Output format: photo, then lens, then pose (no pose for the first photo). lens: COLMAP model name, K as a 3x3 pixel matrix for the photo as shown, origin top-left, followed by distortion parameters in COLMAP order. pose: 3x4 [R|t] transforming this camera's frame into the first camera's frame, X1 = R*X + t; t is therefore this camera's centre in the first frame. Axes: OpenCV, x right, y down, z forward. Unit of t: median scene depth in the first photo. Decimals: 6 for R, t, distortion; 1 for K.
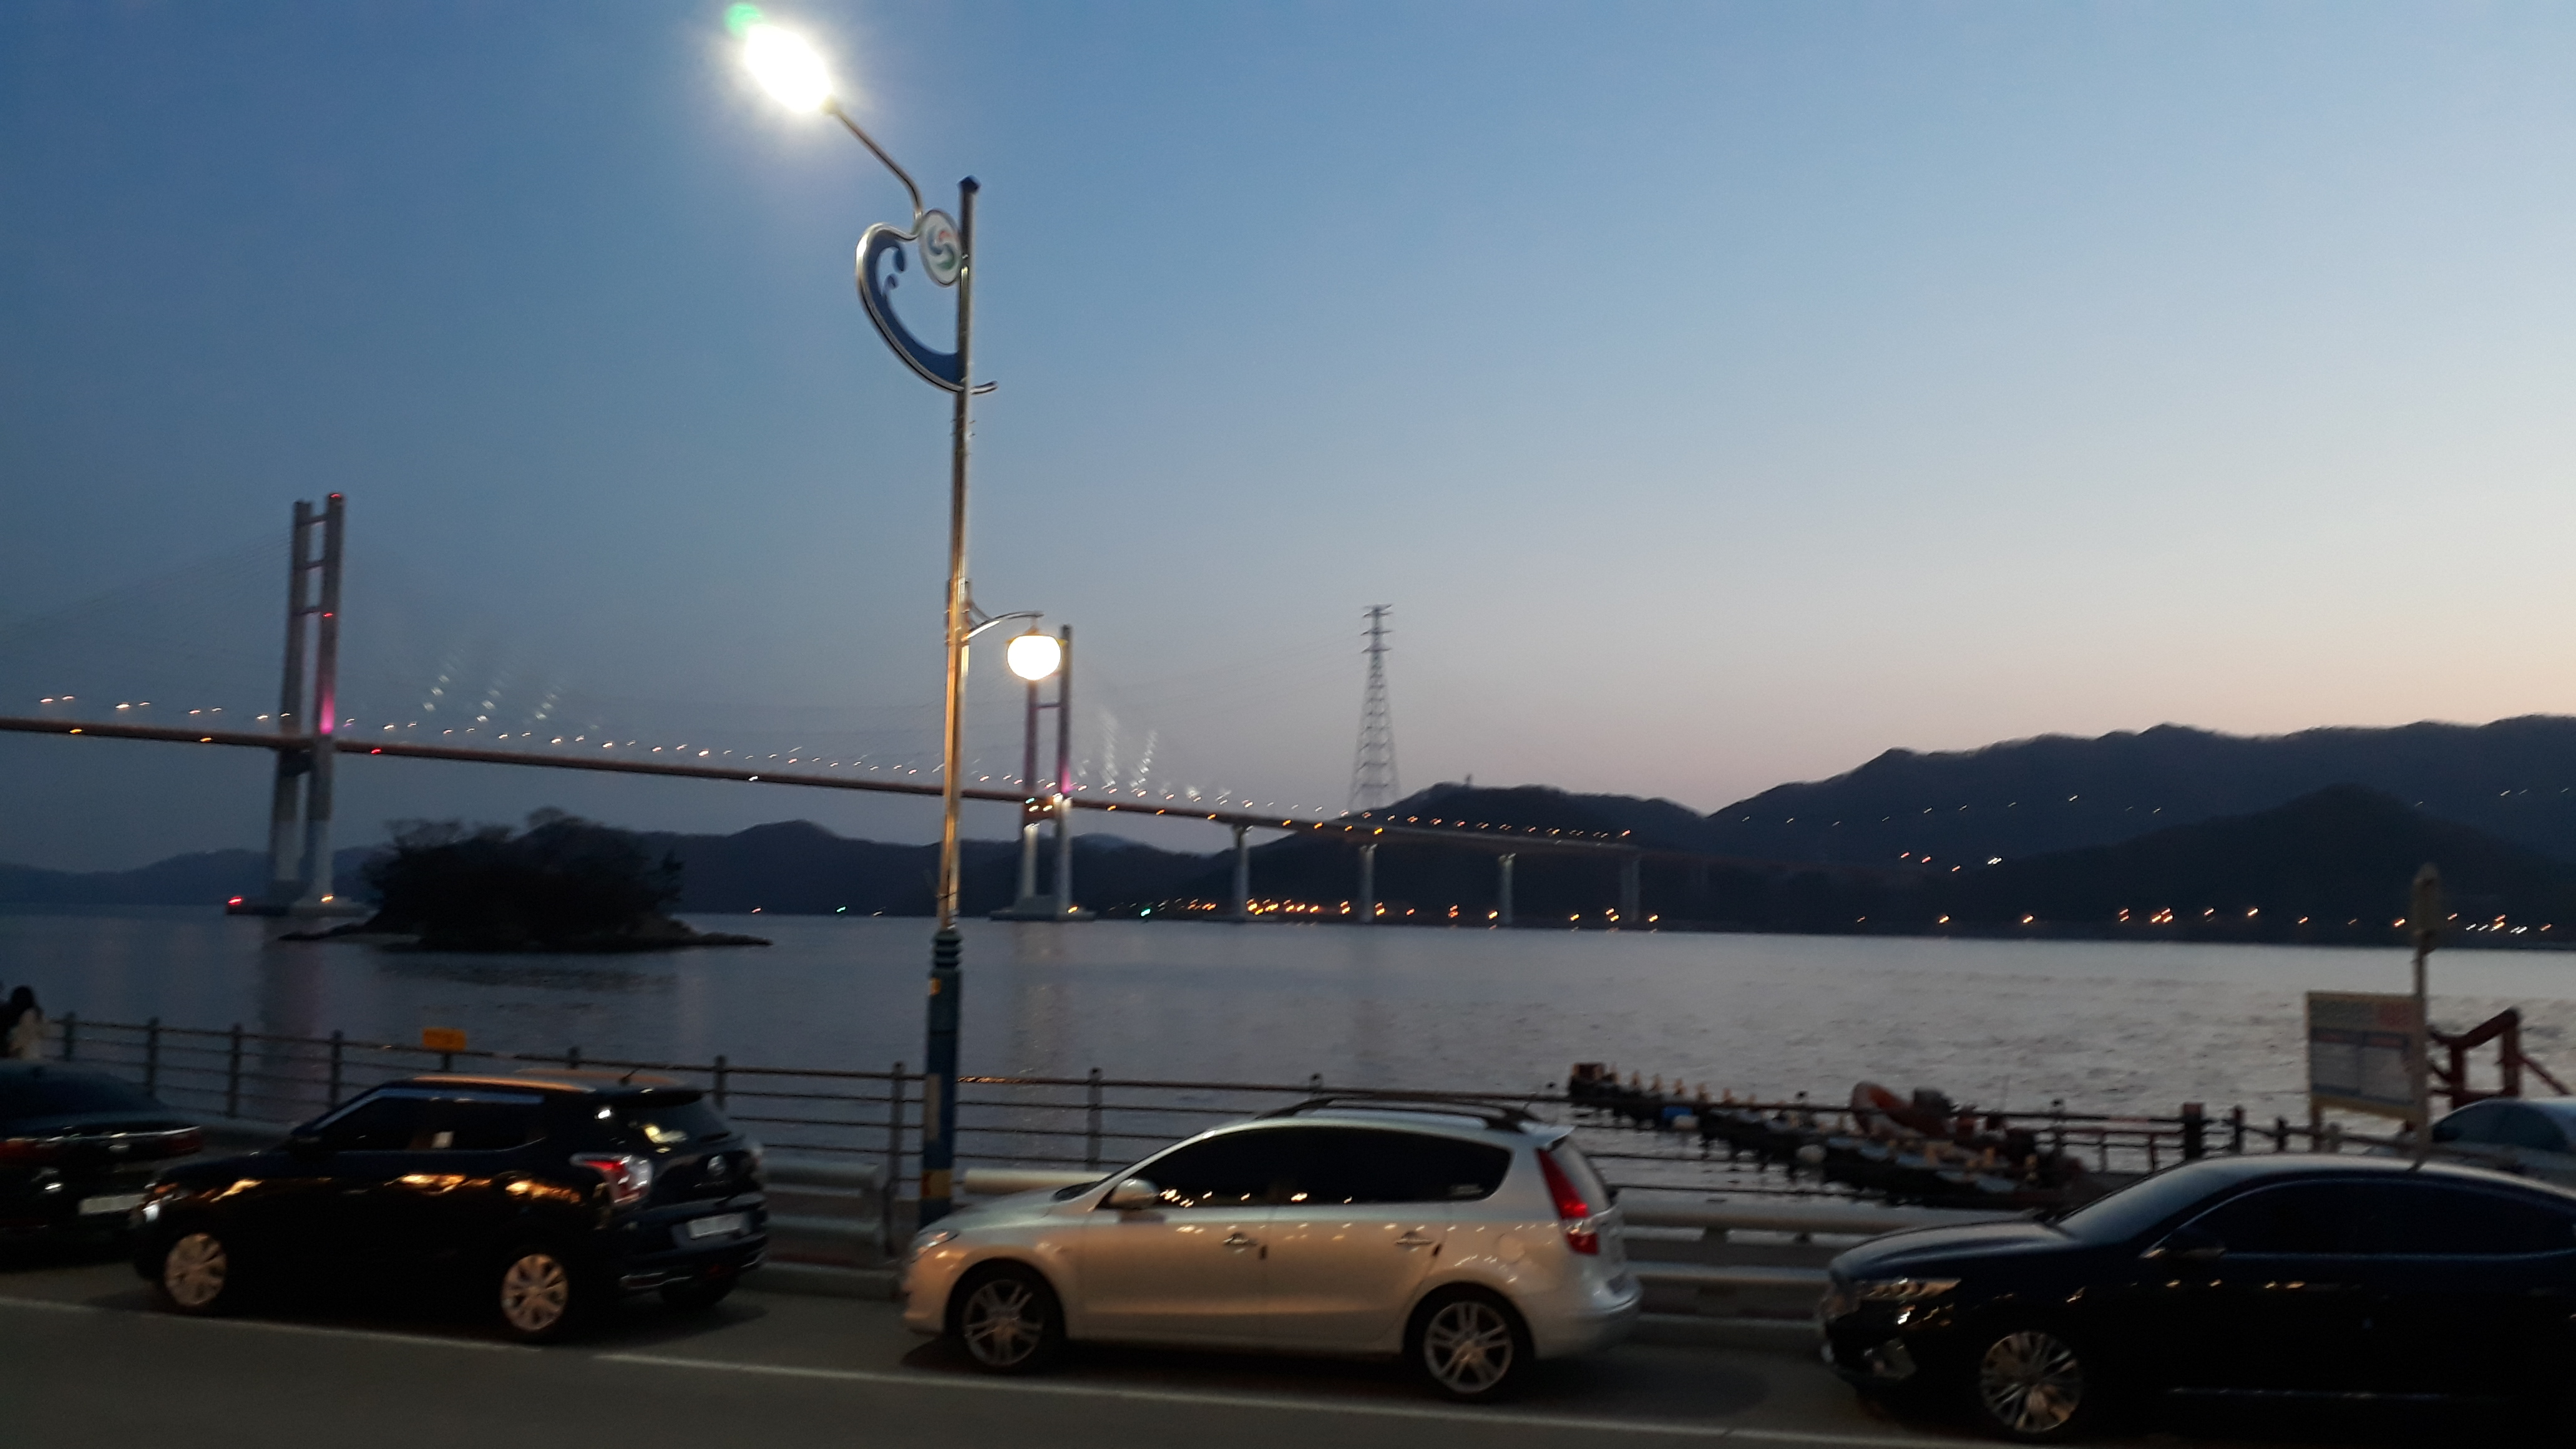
lens RADIAL K [[1961.2, 0, 1374.1], [0, 1961.2, 774.2], [0, 0, 1]] dist [0.228477, -0.471468]
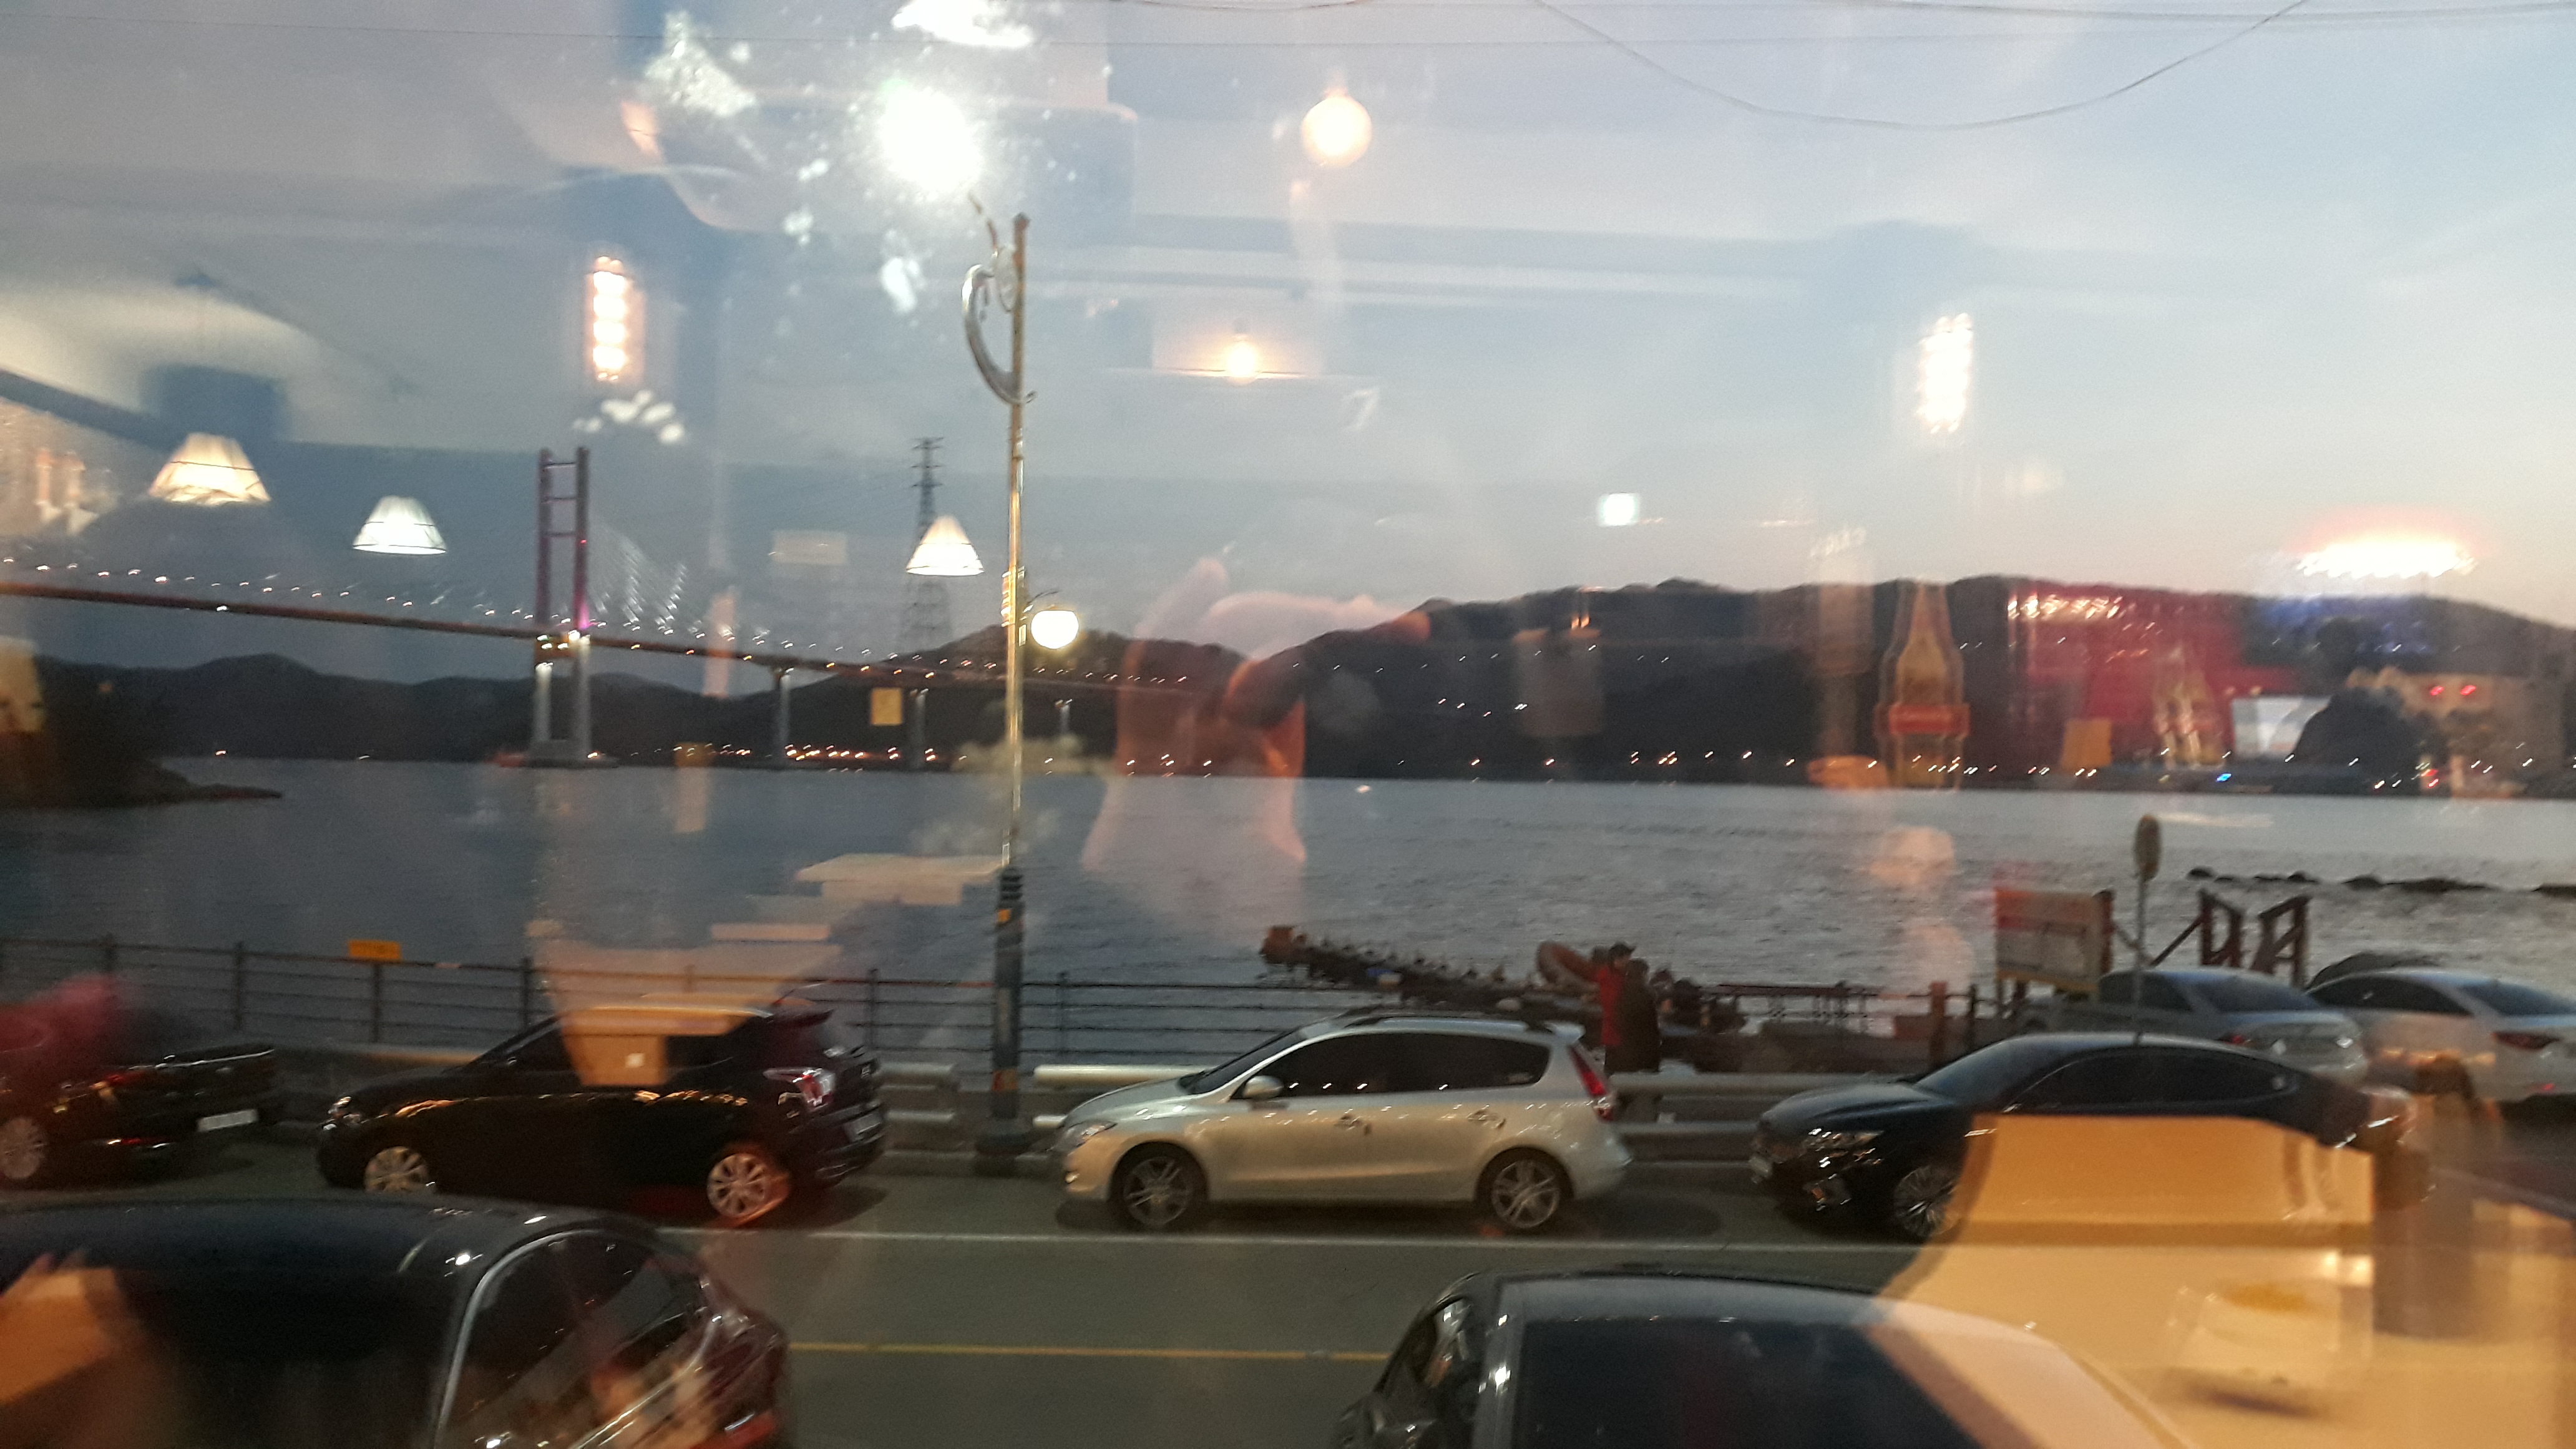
lens RADIAL K [[1961.2, 0, 1374.1], [0, 1961.2, 774.2], [0, 0, 1]] dist [0.228477, -0.471468]
pose [[0.975299, -0.000552, 0.220888, -0.309626], [-0.016649, 0.996968, 0.076005, -0.081926], [-0.220260, -0.077806, 0.972333, -0.218891]]
